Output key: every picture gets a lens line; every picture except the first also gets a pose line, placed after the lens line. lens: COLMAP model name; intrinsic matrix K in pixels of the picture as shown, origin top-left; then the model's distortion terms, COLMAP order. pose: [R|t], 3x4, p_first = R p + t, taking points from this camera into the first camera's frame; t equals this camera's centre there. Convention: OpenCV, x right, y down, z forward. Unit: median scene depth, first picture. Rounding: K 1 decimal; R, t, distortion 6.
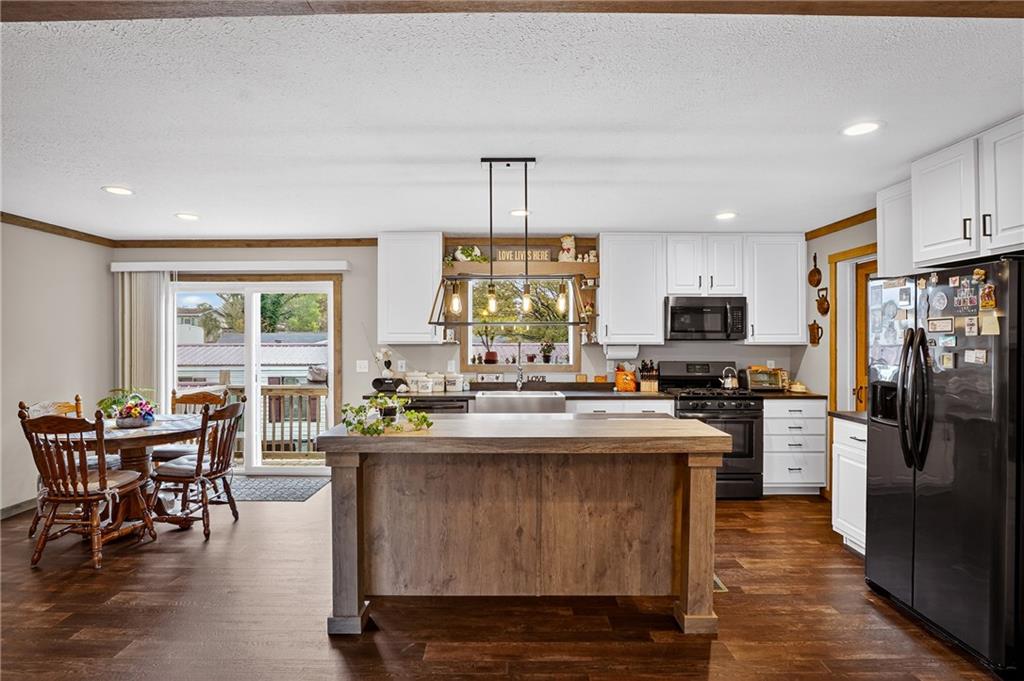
lens RADIAL K [[530.7, 0, 508.6], [0, 530.7, 337.9], [0, 0, 1]] dist [-0.018386, 0.000900]
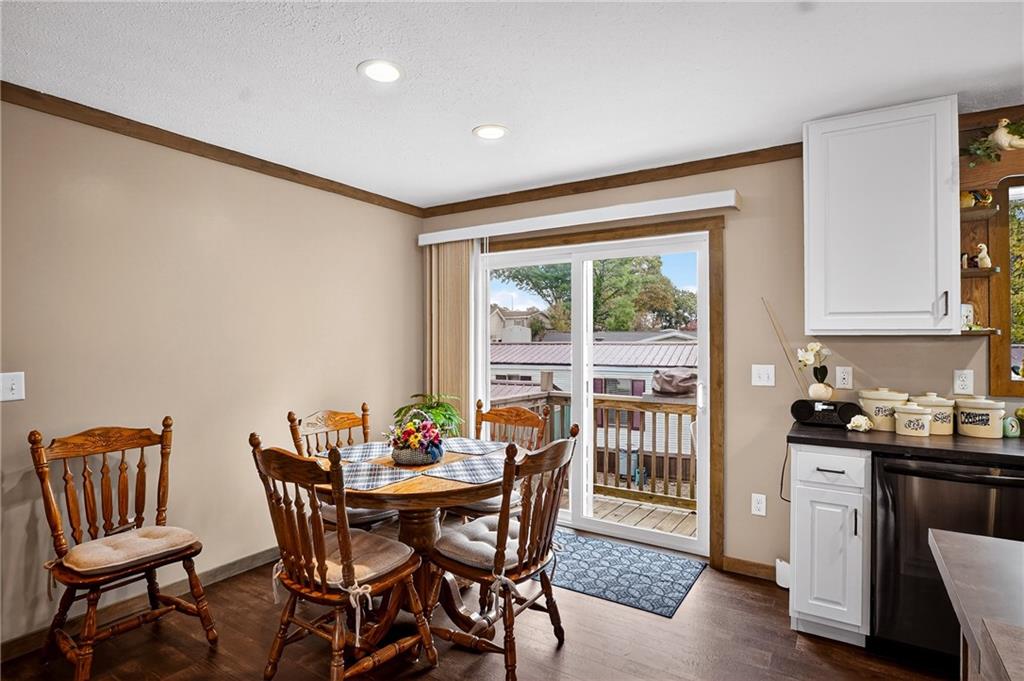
lens RADIAL K [[530.7, 0, 508.6], [0, 530.7, 337.9], [0, 0, 1]] dist [-0.018386, 0.000900]
pose [[0.842133, -0.000277, -0.539270, -0.232184], [-0.000948, 0.999998, -0.001995, 0.017319], [0.539269, 0.002192, 0.842131, 0.442932]]
